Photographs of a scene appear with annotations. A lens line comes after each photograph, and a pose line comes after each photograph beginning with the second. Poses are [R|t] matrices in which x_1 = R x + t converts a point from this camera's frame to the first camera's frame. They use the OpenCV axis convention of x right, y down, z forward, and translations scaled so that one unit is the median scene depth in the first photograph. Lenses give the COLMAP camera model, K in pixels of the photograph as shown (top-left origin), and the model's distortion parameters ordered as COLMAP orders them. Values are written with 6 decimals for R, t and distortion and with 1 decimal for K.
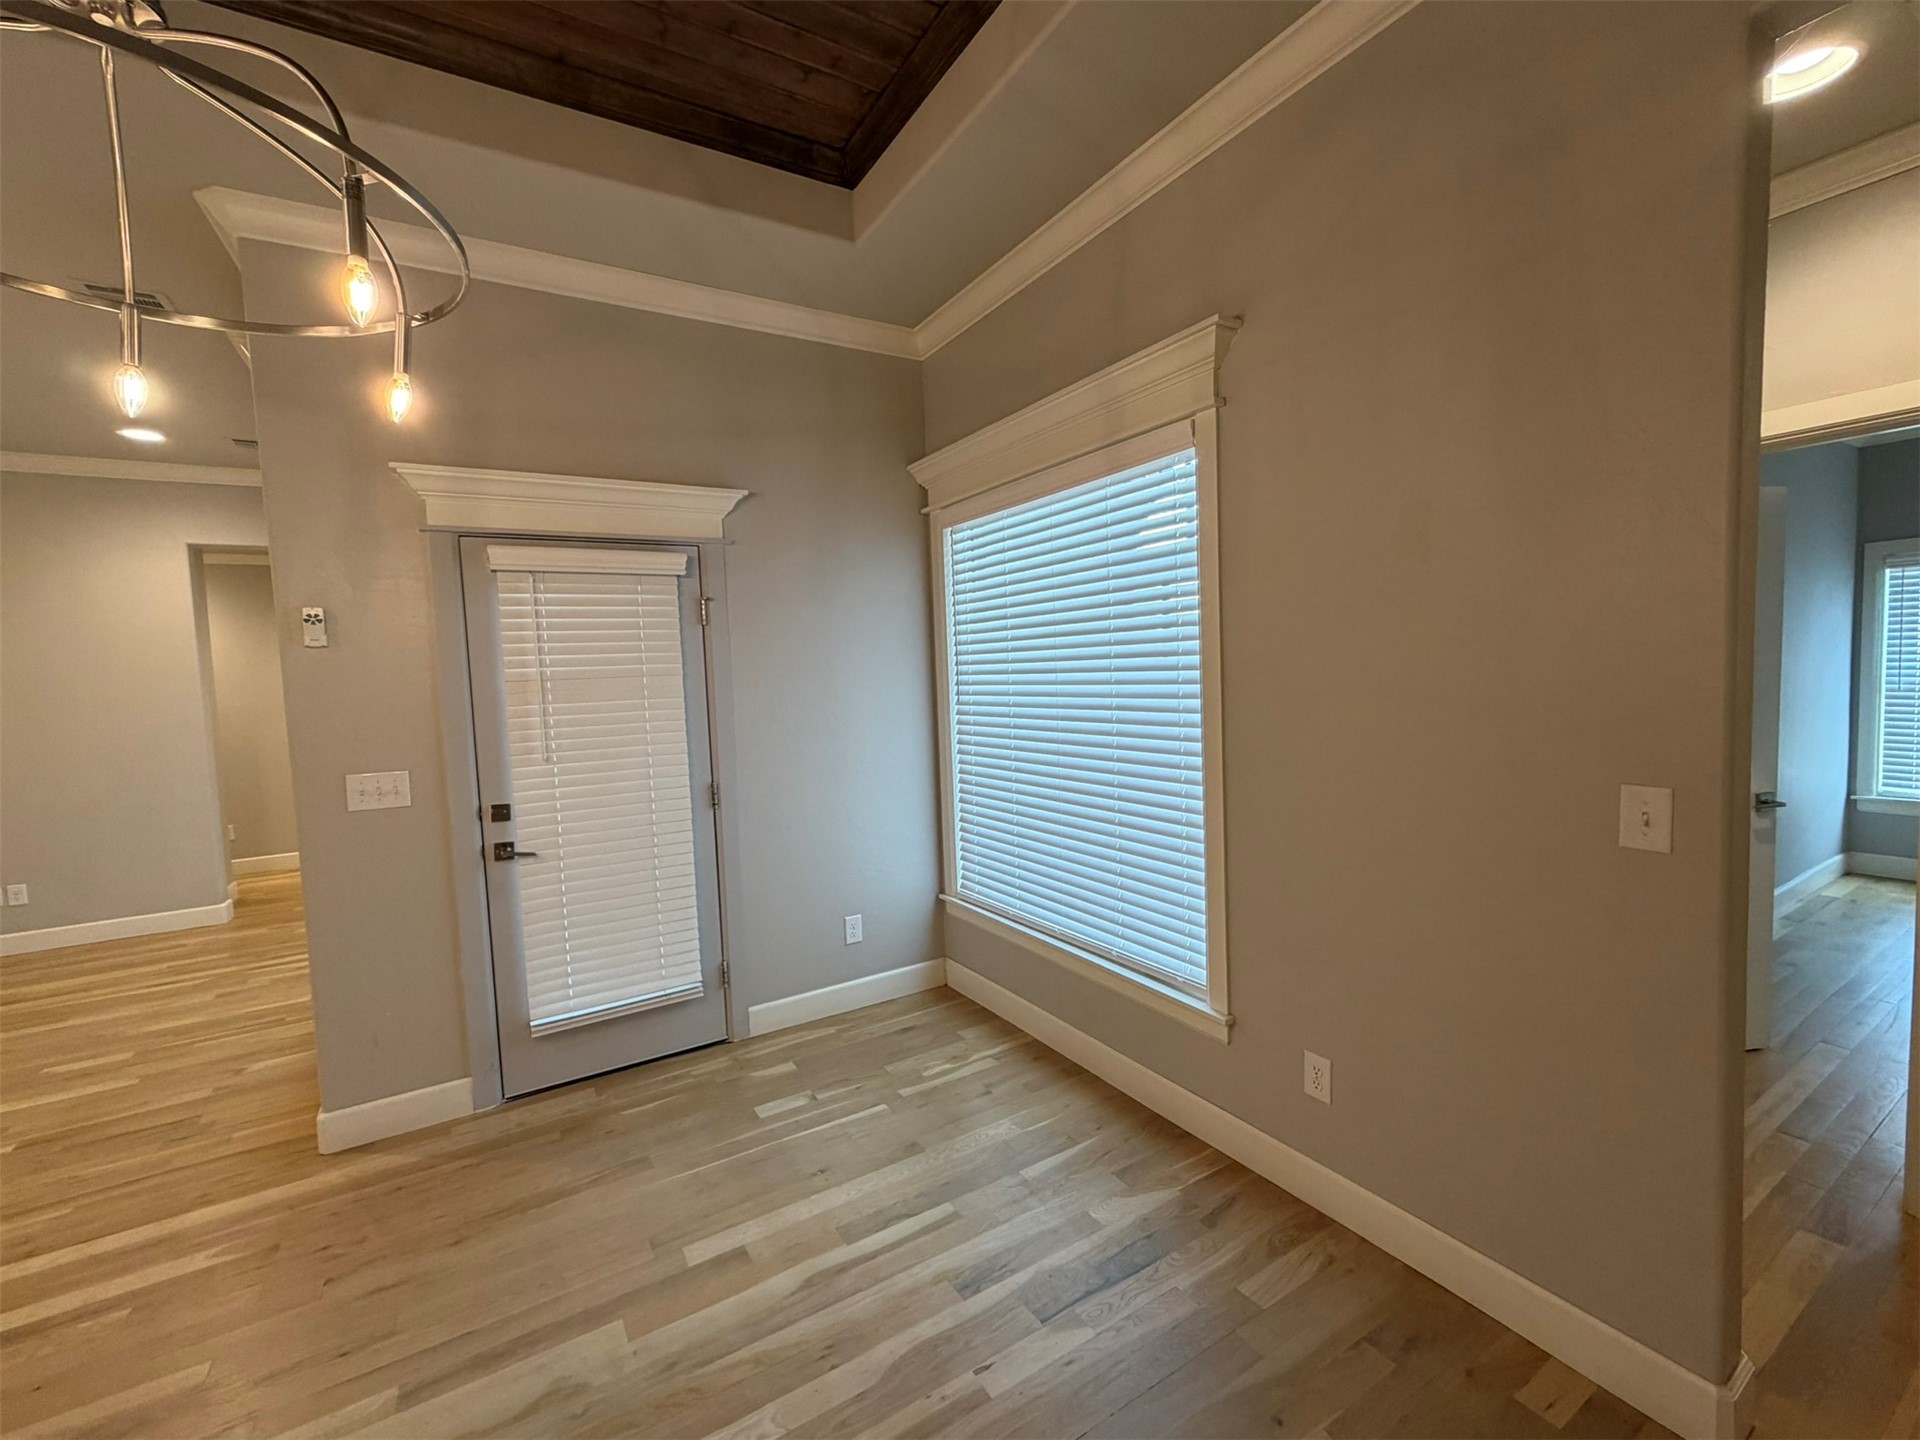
lens RADIAL K [[799.6, 0, 960.0], [0, 799.6, 720.0], [0, 0, 1]] dist [0.000159, 0.000123]
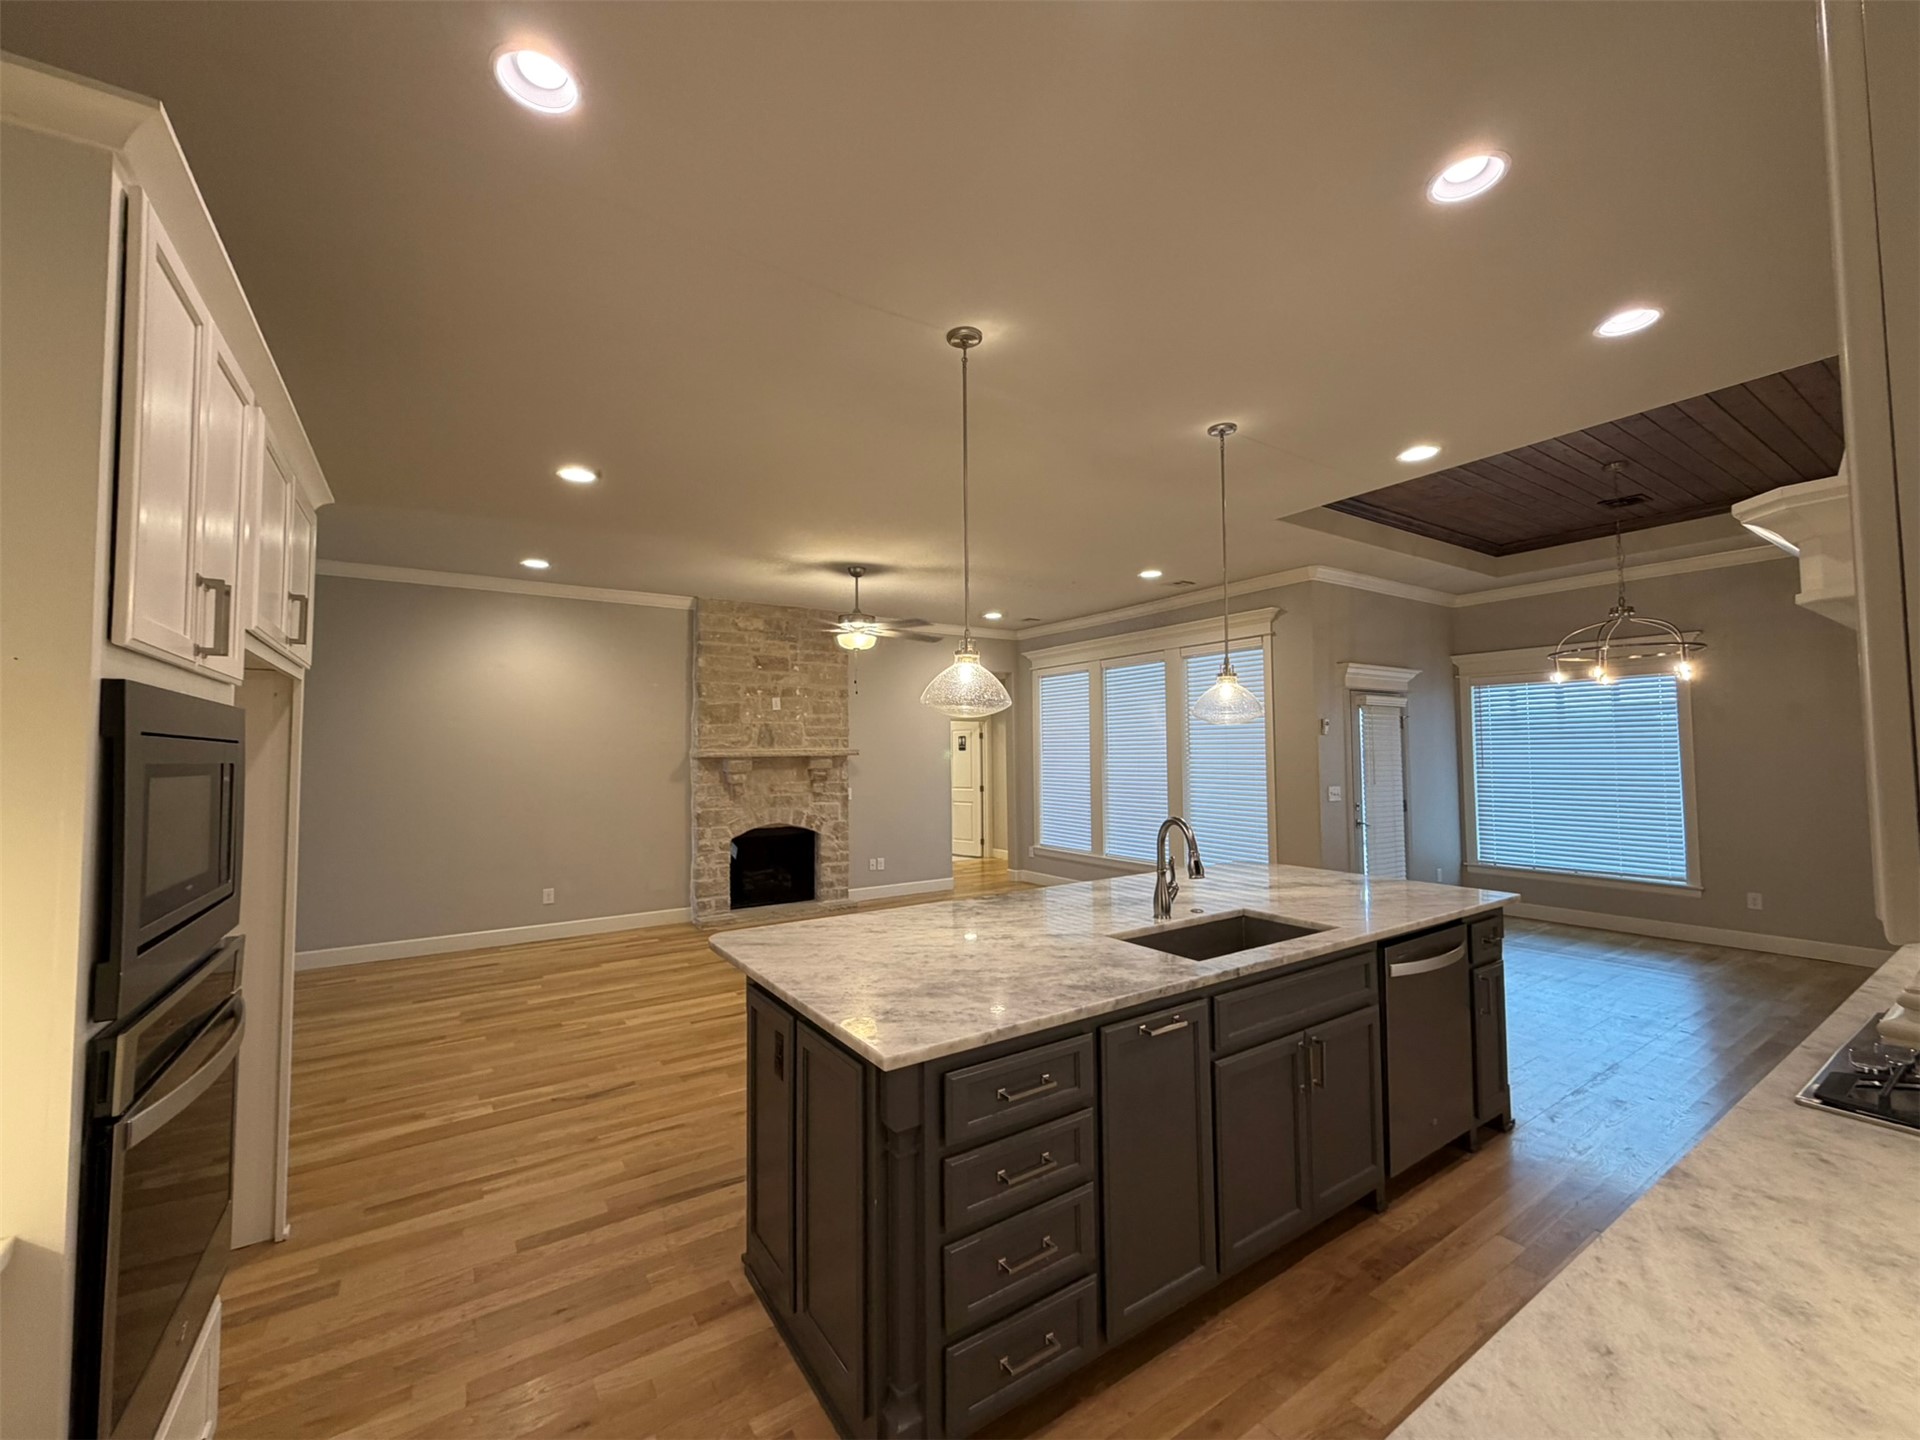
lens RADIAL K [[764.2, 0, 955.0], [0, 764.2, 718.4], [0, 0, 1]] dist [-0.000878, 0.000365]
pose [[0.998829, 0.033863, 0.034543, -2.203500], [-0.029654, 0.992827, -0.115827, 0.184078], [-0.038218, 0.114667, 0.992669, -1.446182]]
